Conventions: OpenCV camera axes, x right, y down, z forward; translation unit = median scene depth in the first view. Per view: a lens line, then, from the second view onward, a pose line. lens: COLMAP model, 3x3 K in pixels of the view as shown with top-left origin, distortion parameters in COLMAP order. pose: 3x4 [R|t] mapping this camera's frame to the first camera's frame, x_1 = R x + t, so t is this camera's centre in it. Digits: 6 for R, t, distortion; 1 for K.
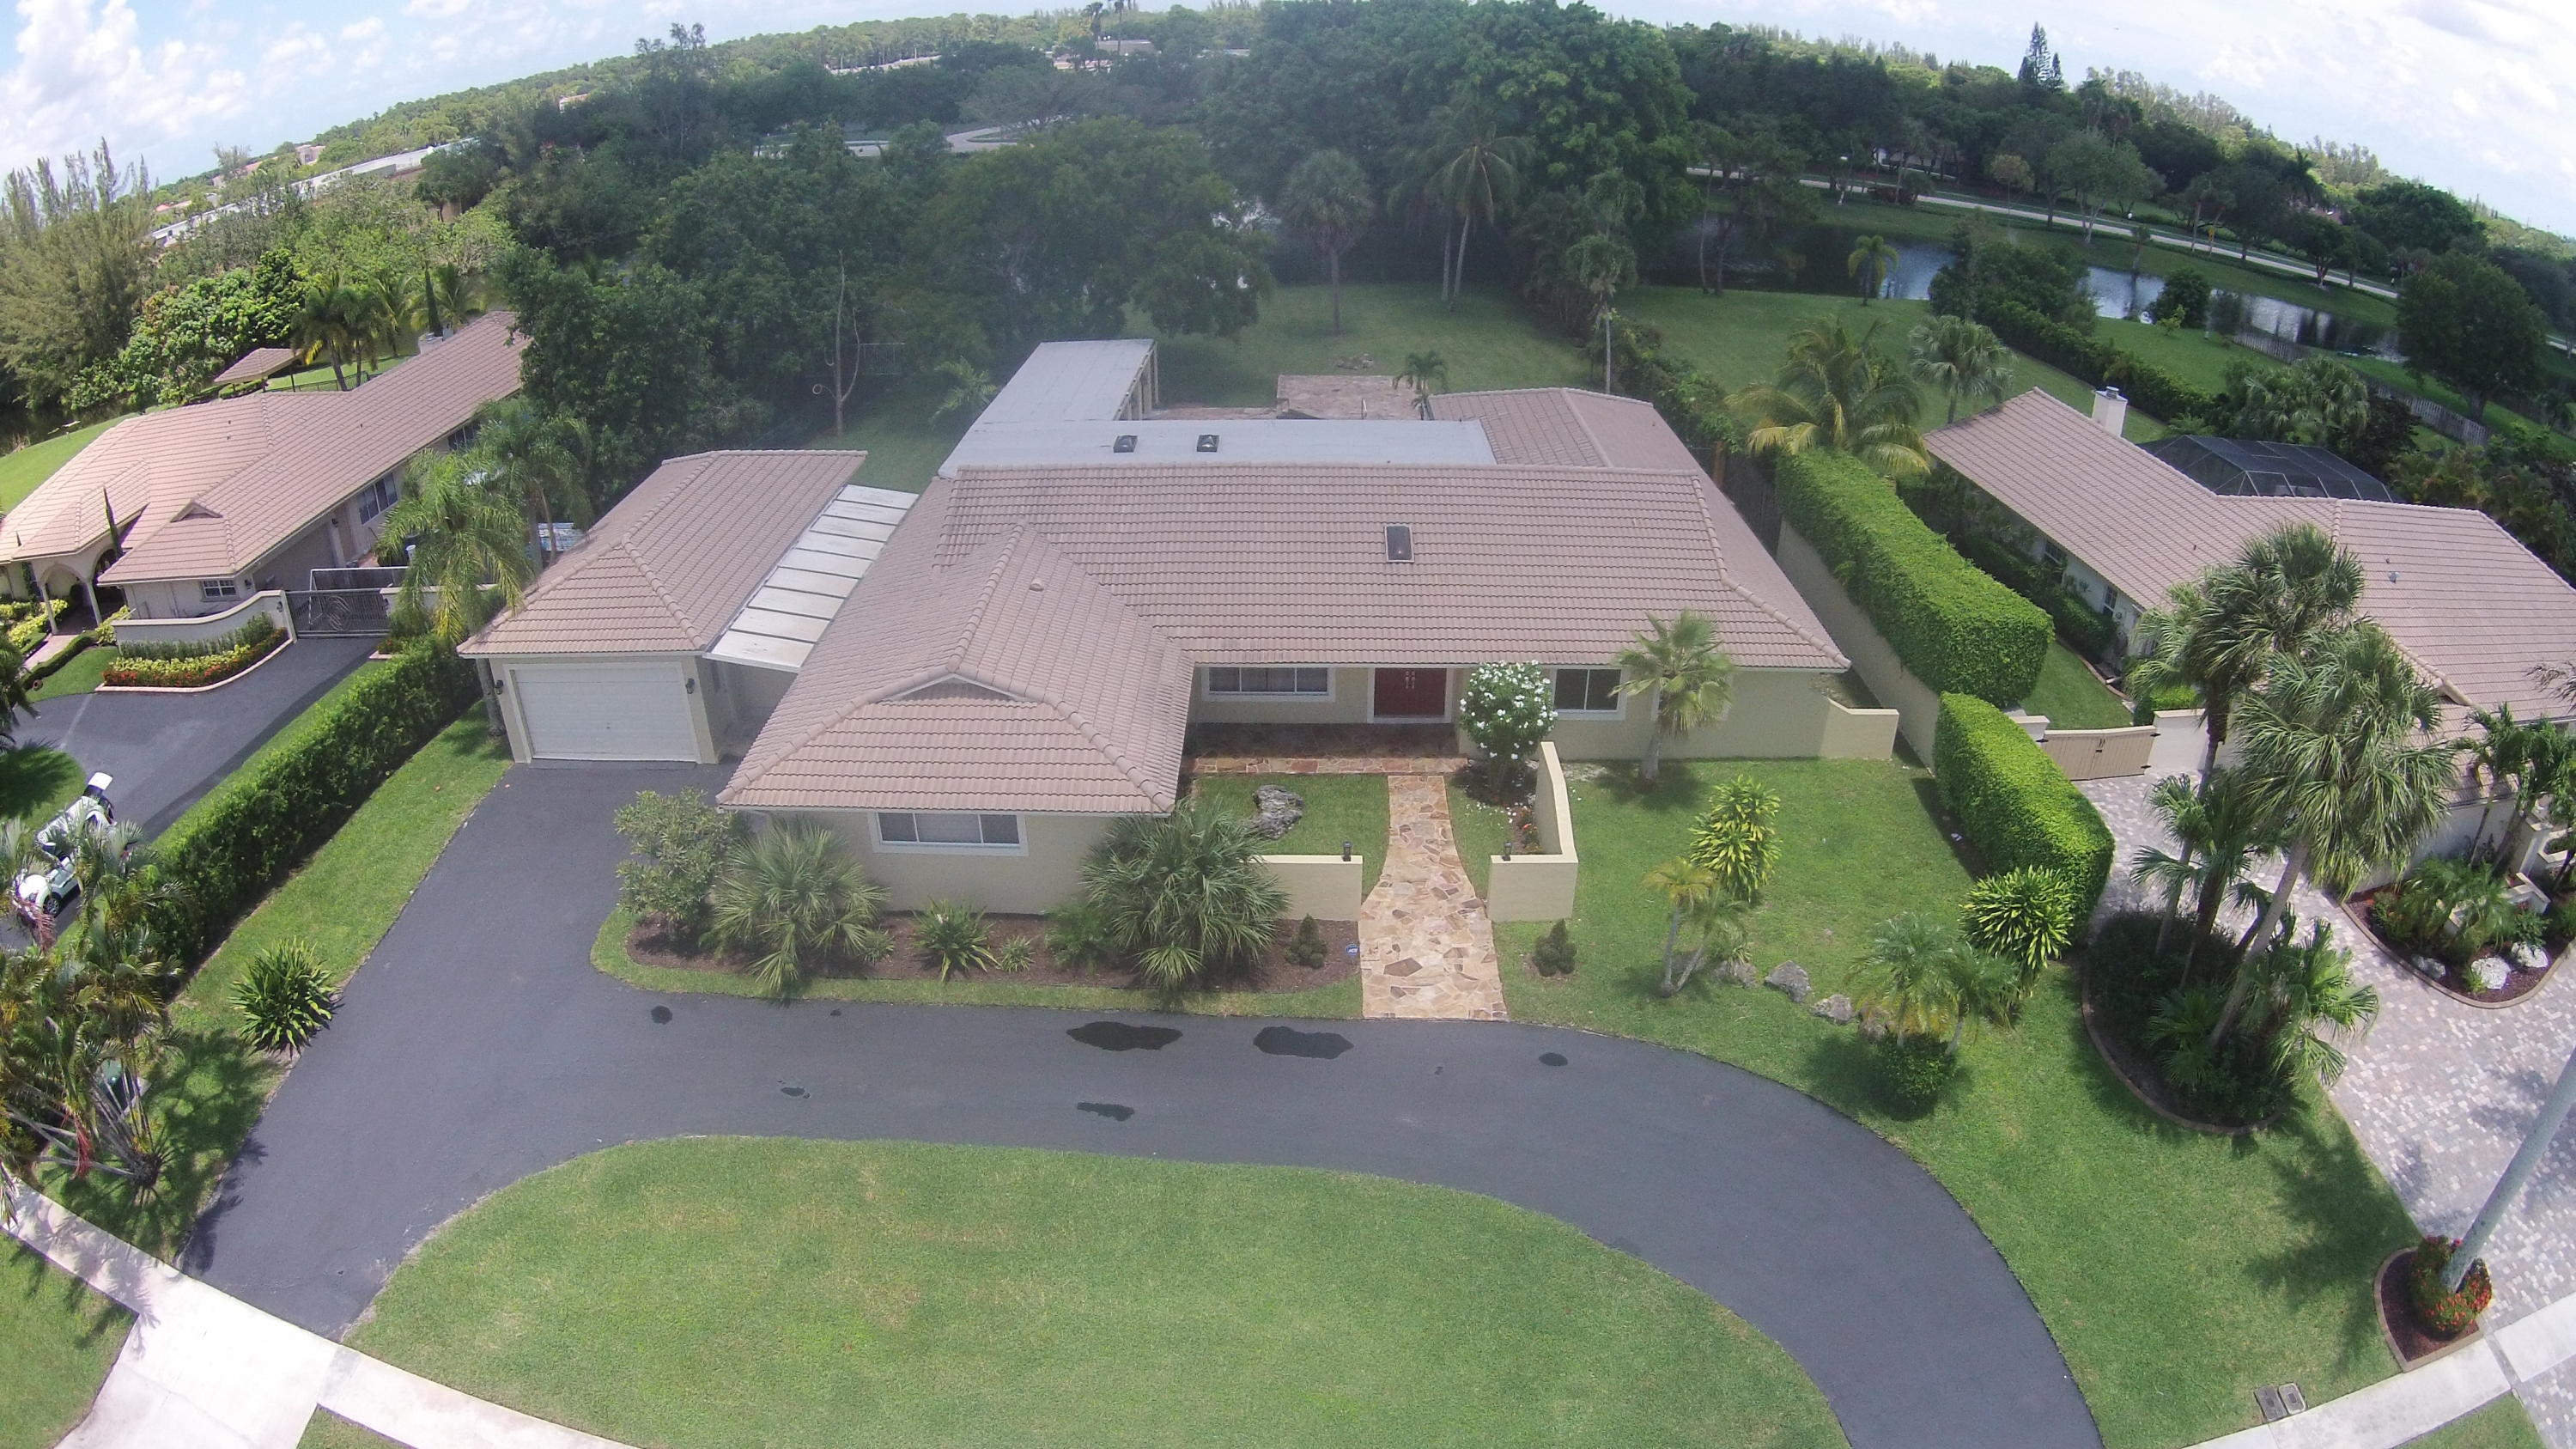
lens RADIAL K [[1442.9, 0, 1309.9], [0, 1442.9, 717.9], [0, 0, 1]] dist [-0.339956, 0.110574]
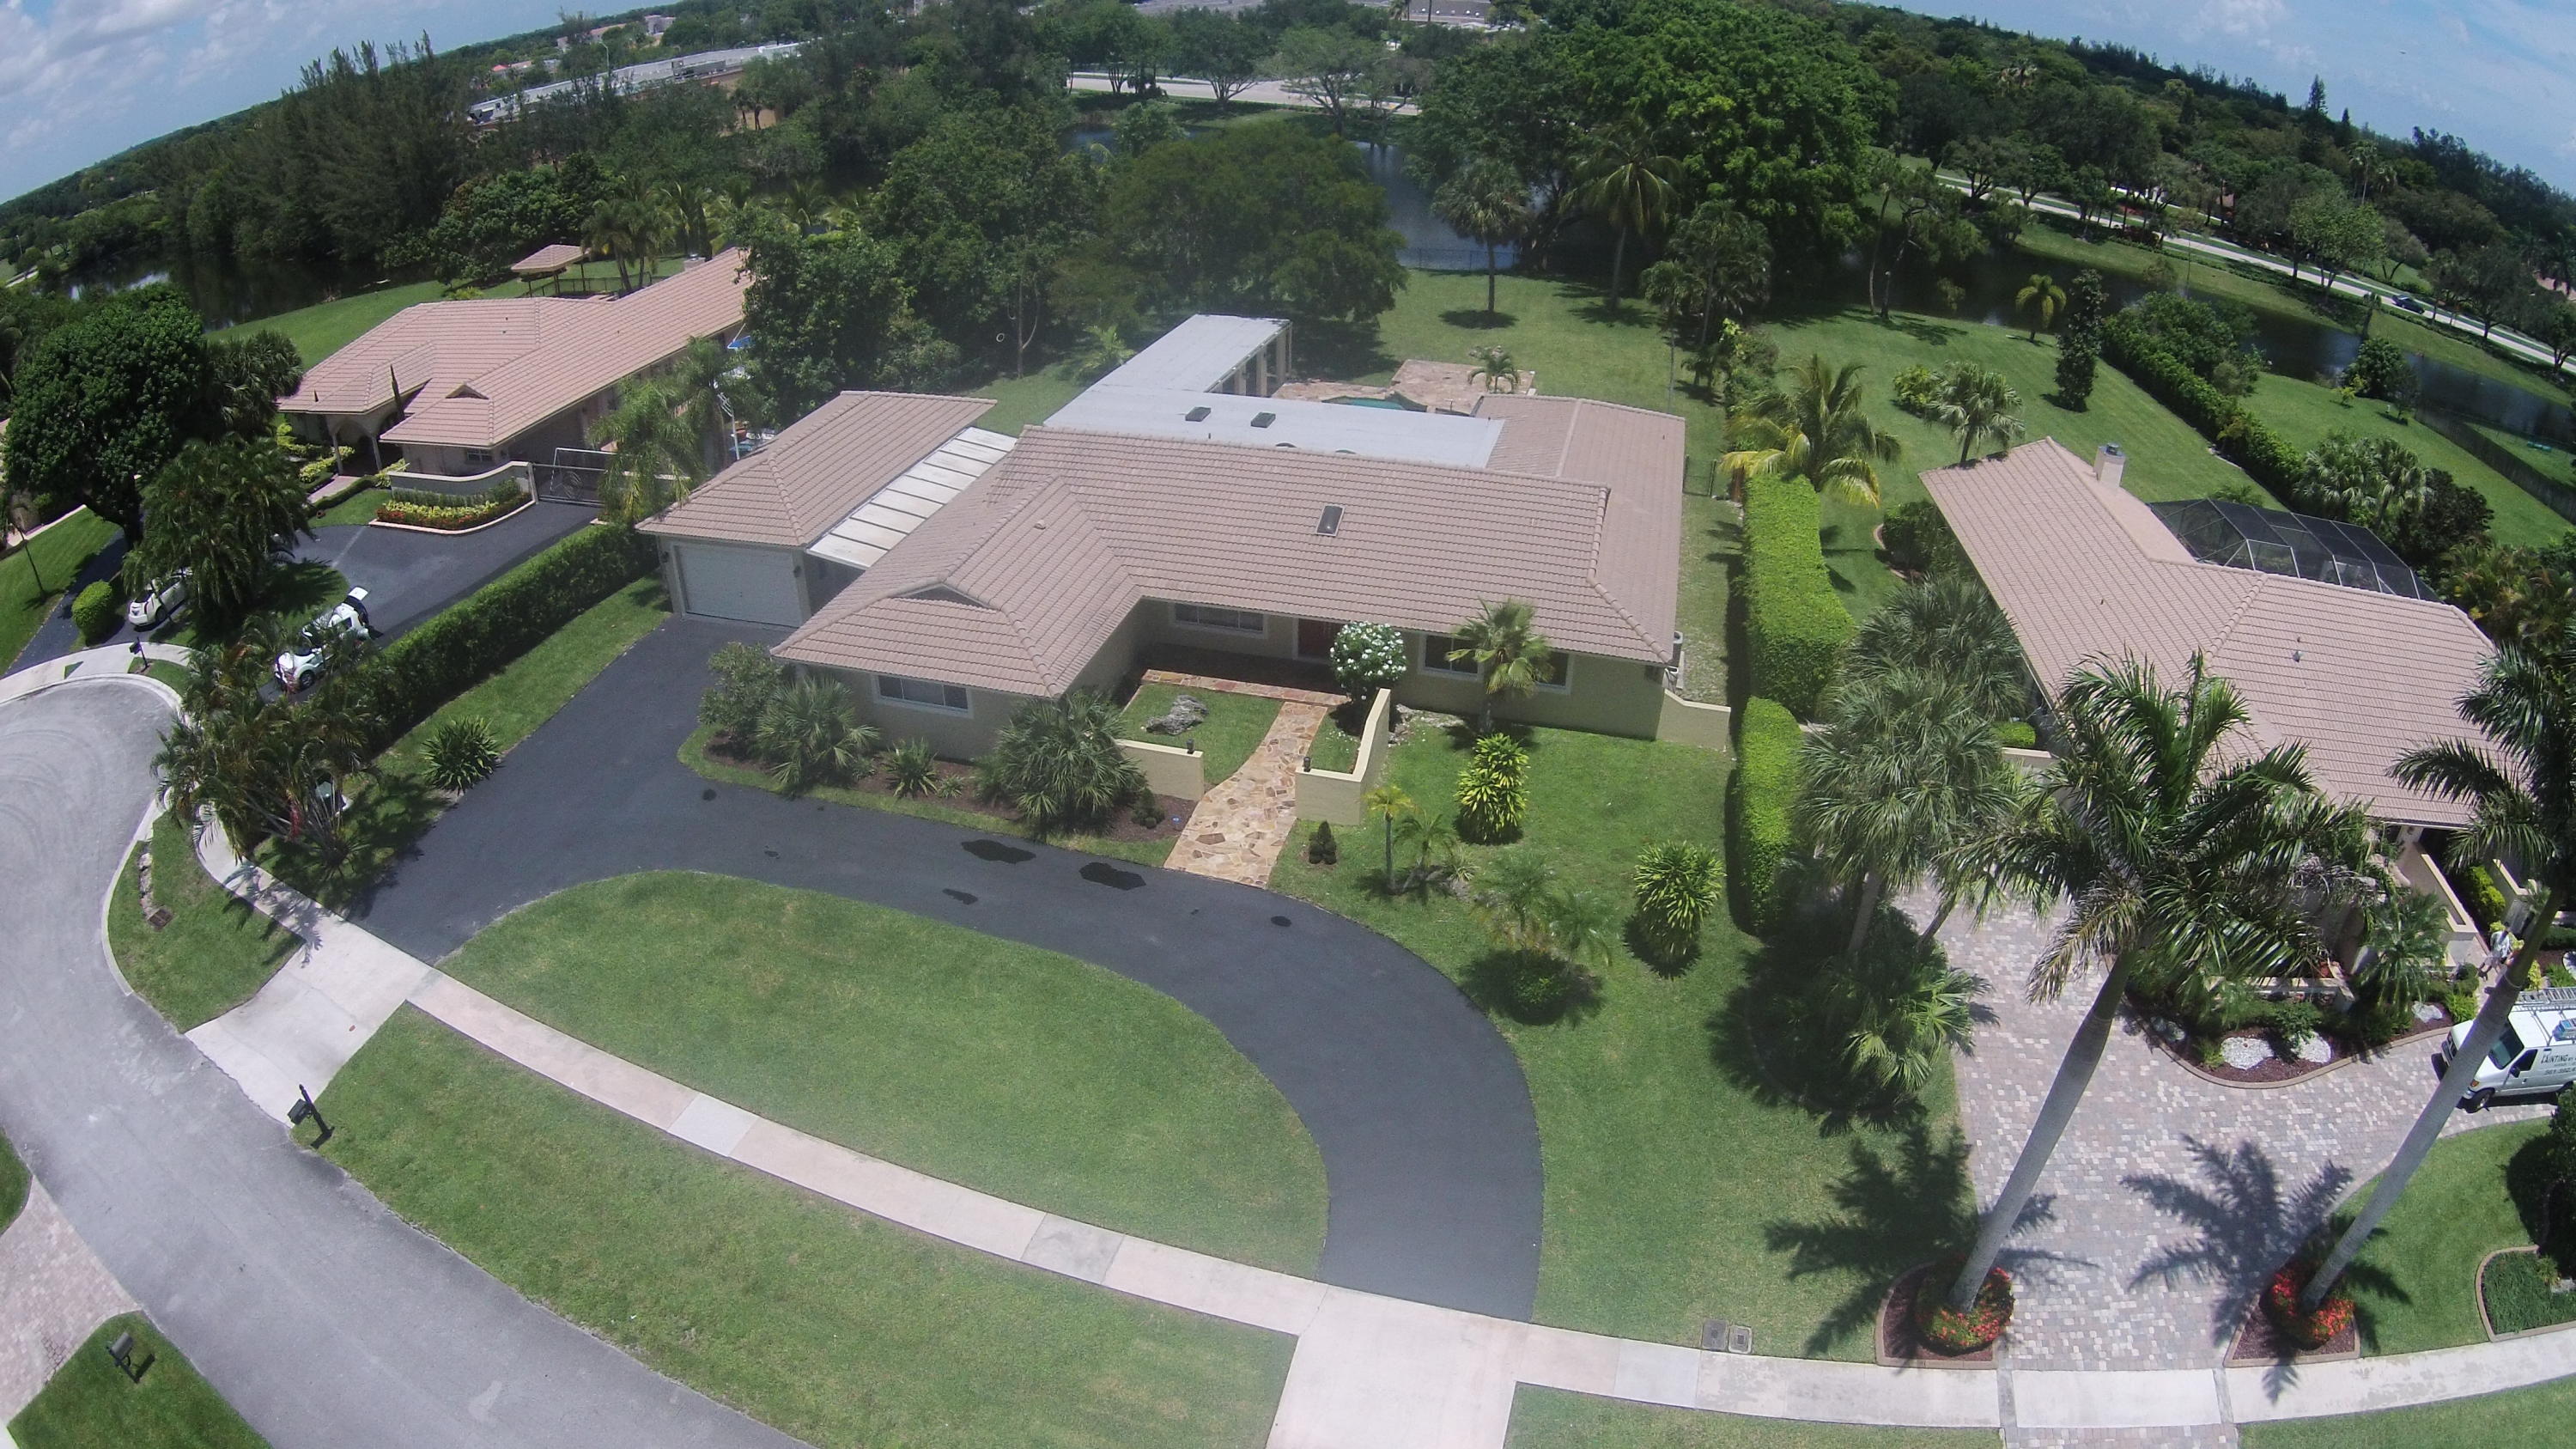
lens RADIAL K [[1442.9, 0, 1309.9], [0, 1442.9, 717.9], [0, 0, 1]] dist [-0.339956, 0.110574]
pose [[0.966894, 0.134806, -0.216663, 0.356769], [-0.125985, 0.990557, 0.054087, -0.017350], [0.221908, -0.025000, 0.974747, -0.237417]]
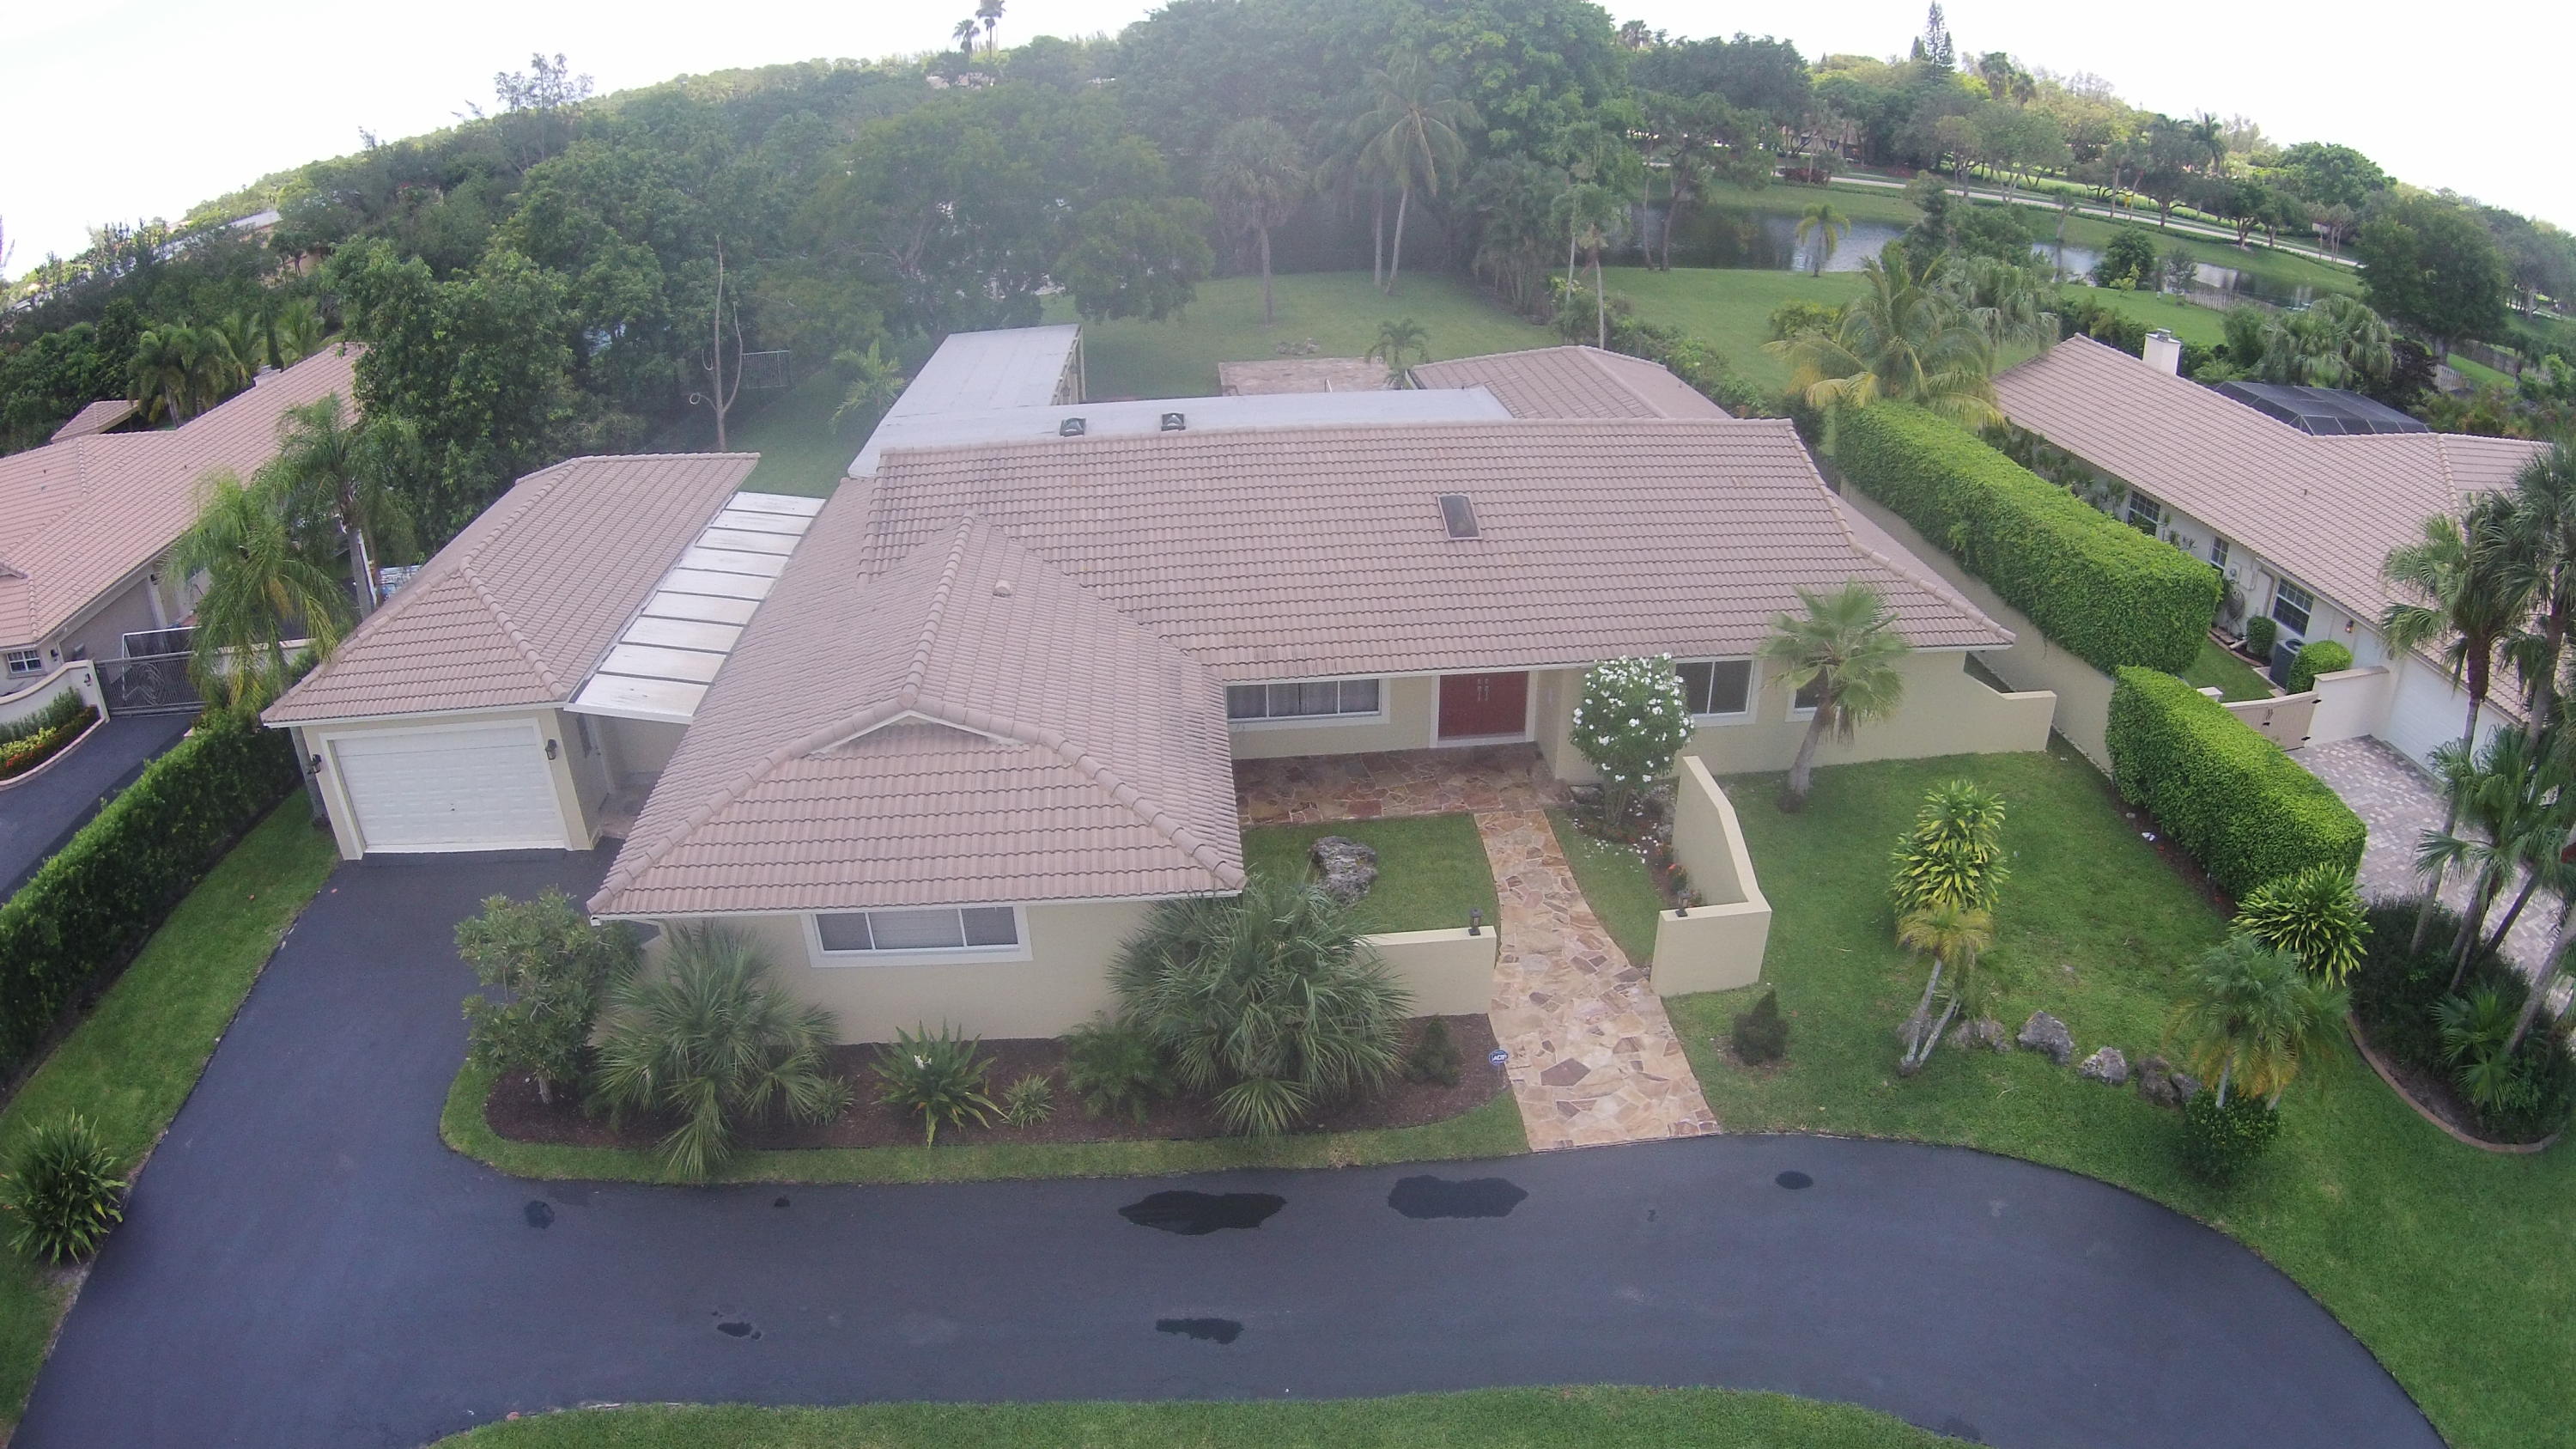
lens RADIAL K [[1442.9, 0, 1309.9], [0, 1442.9, 717.9], [0, 0, 1]] dist [-0.339956, 0.110574]
pose [[0.995130, -0.058372, 0.079427, -0.092564], [0.060121, 0.997994, -0.019812, -0.001283], [-0.078112, 0.024491, 0.996644, 0.241045]]
